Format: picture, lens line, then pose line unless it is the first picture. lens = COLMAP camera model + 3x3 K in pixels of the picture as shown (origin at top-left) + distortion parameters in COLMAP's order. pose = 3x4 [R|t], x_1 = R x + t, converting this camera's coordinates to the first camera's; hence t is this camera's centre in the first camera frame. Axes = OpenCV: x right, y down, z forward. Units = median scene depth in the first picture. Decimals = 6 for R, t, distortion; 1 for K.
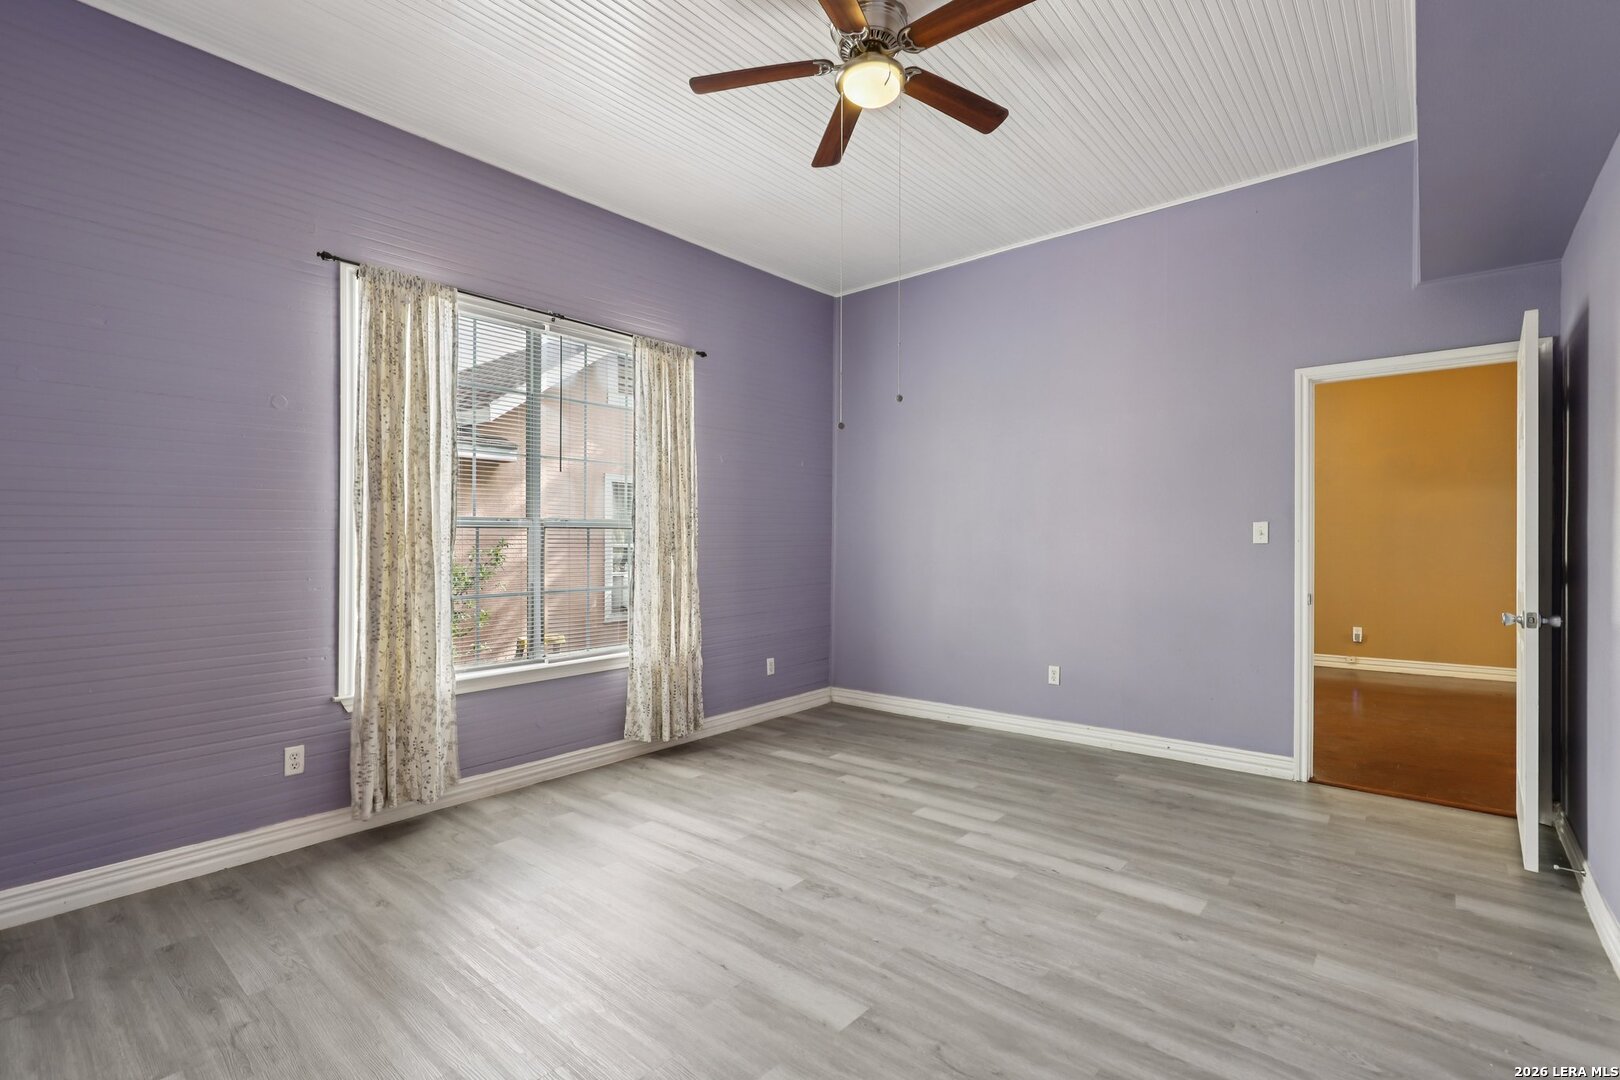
lens RADIAL K [[738.4, 0, 810.2], [0, 738.4, 541.3], [0, 0, 1]] dist [0.000128, 0.000001]
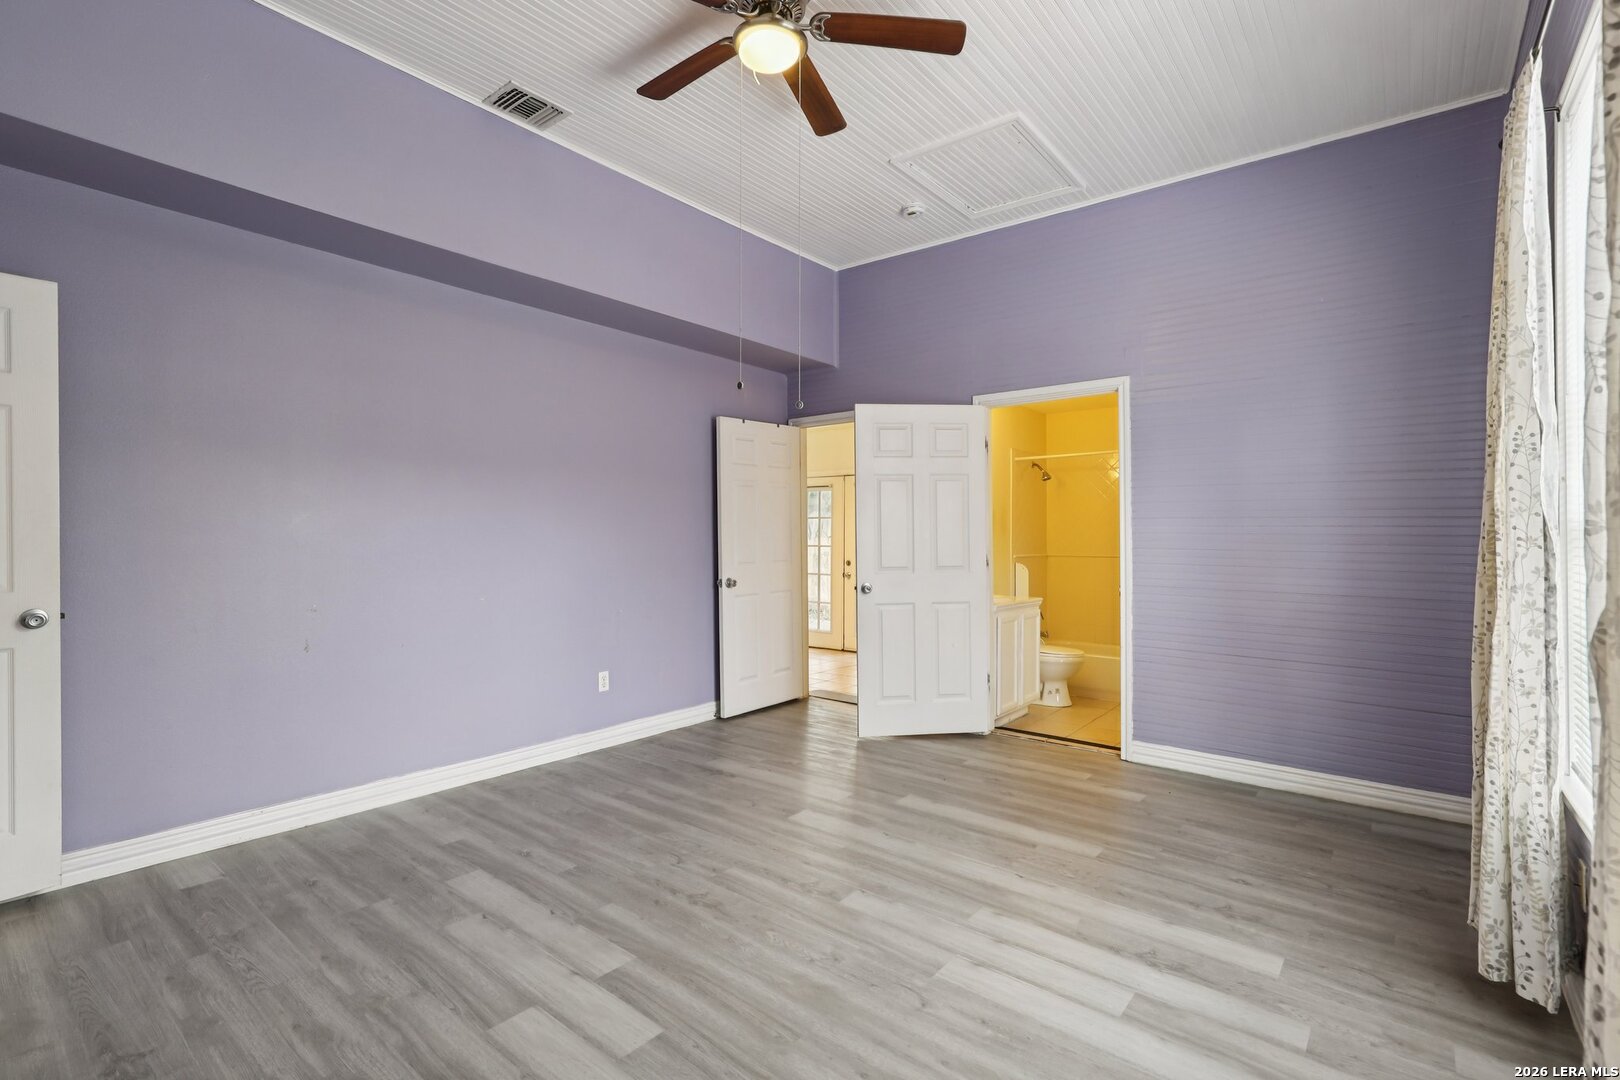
lens RADIAL K [[738.4, 0, 809.5], [0, 738.4, 537.4], [0, 0, 1]] dist [0.000128, 0.000001]
pose [[-0.999687, -0.000553, -0.025009, 0.052240], [-0.000600, 0.999998, 0.001869, 0.003837], [0.025008, 0.001884, -0.999685, 1.905683]]
